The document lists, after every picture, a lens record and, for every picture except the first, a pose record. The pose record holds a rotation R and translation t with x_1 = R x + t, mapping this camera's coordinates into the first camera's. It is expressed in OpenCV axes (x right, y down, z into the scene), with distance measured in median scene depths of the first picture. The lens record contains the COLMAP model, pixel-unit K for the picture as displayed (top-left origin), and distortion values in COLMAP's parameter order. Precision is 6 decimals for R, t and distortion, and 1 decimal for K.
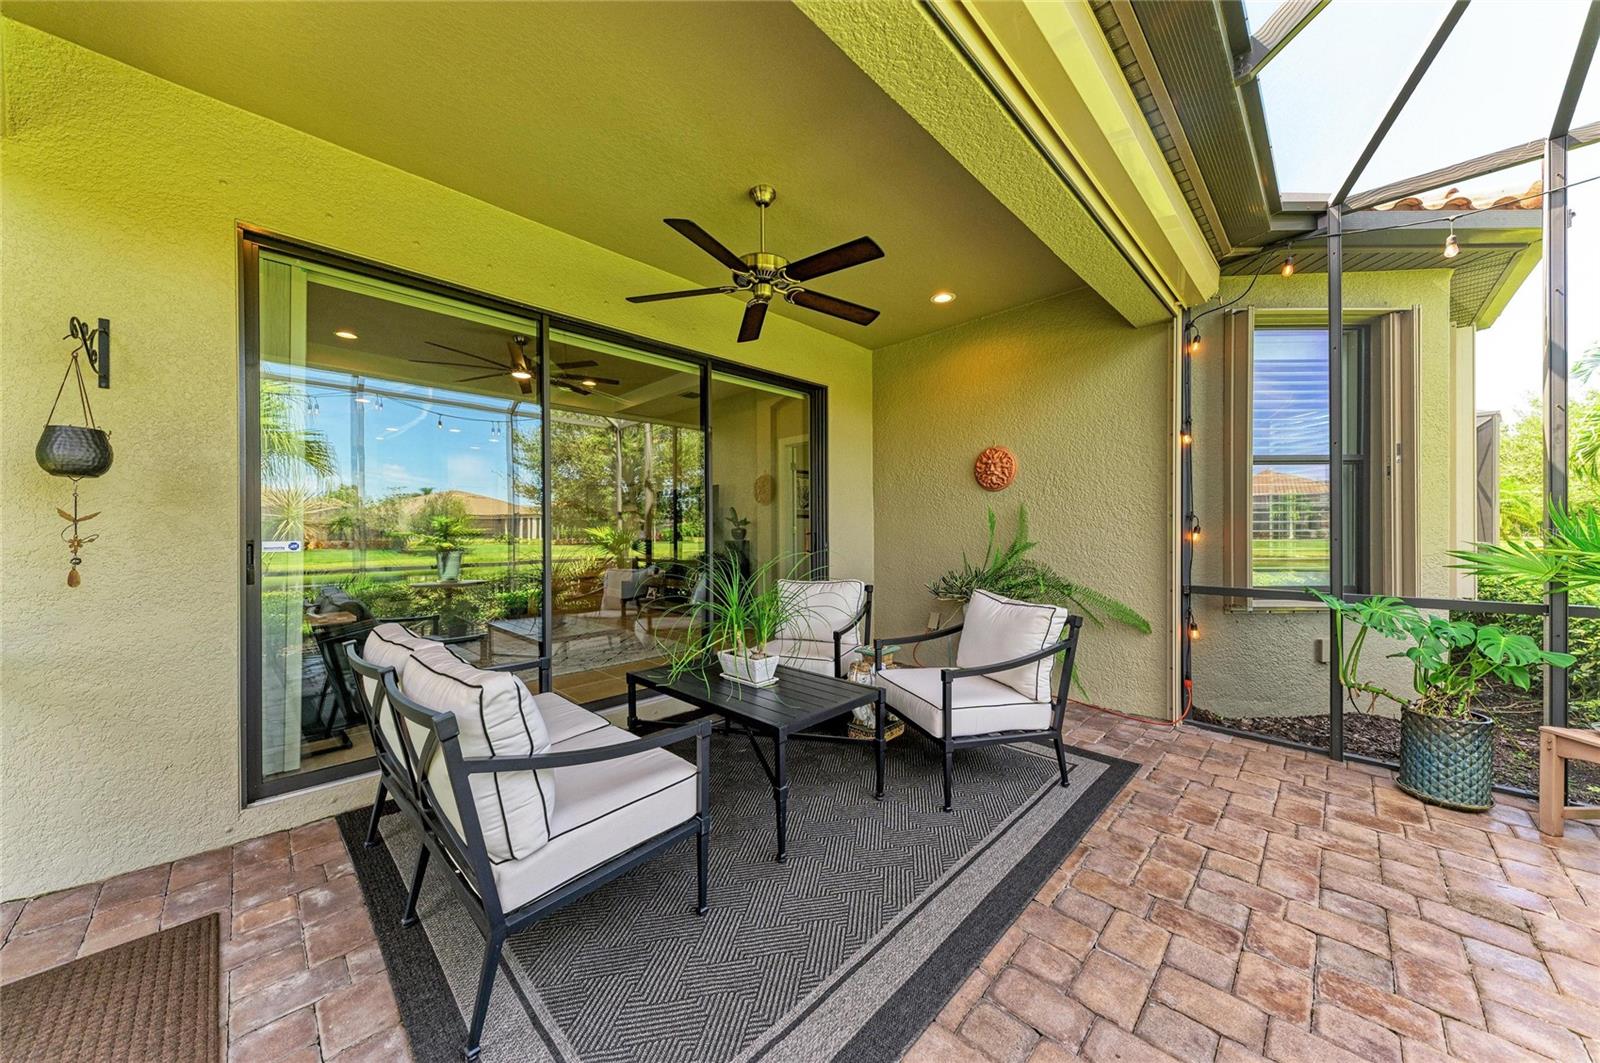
lens RADIAL K [[545.4, 0, 800.0], [0, 545.4, 531.5], [0, 0, 1]] dist [0.011048, -0.004558]
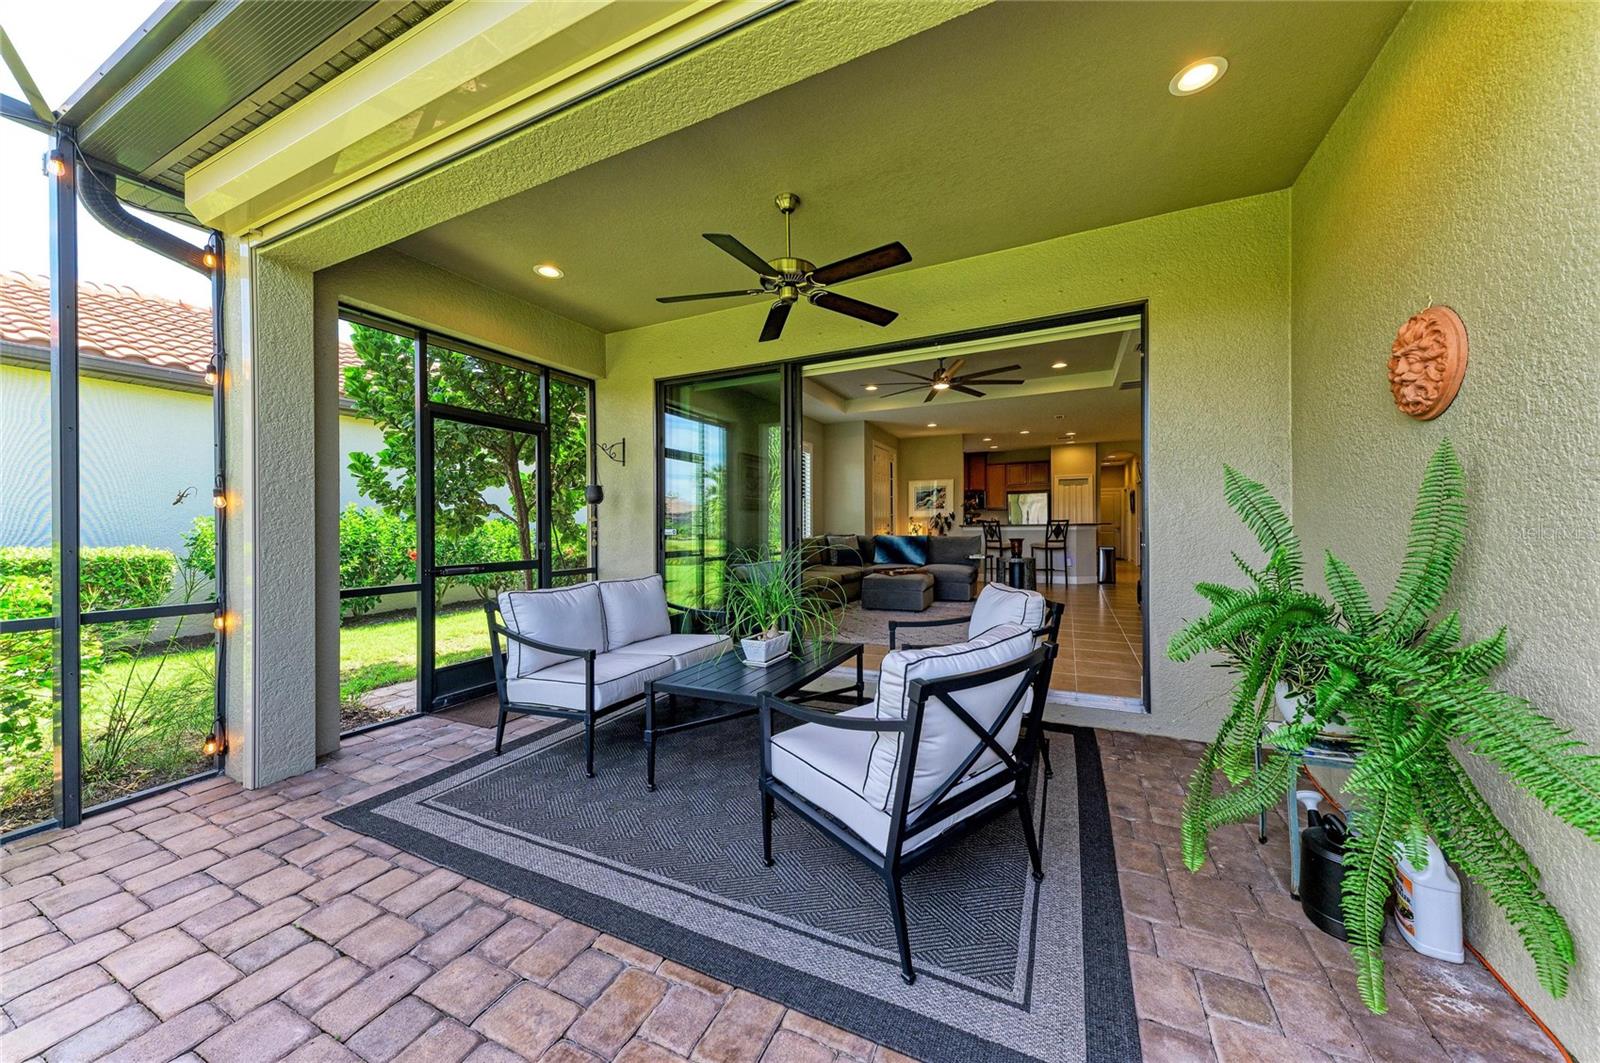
lens RADIAL K [[547.8, 0, 801.4], [0, 547.8, 521.3], [0, 0, 1]] dist [0.001467, 0.000072]
pose [[0.331877, -0.002962, -0.943318, 1.262476], [0.006073, 0.999981, -0.001004, -0.004791], [0.943303, -0.005396, 0.331889, 0.921197]]
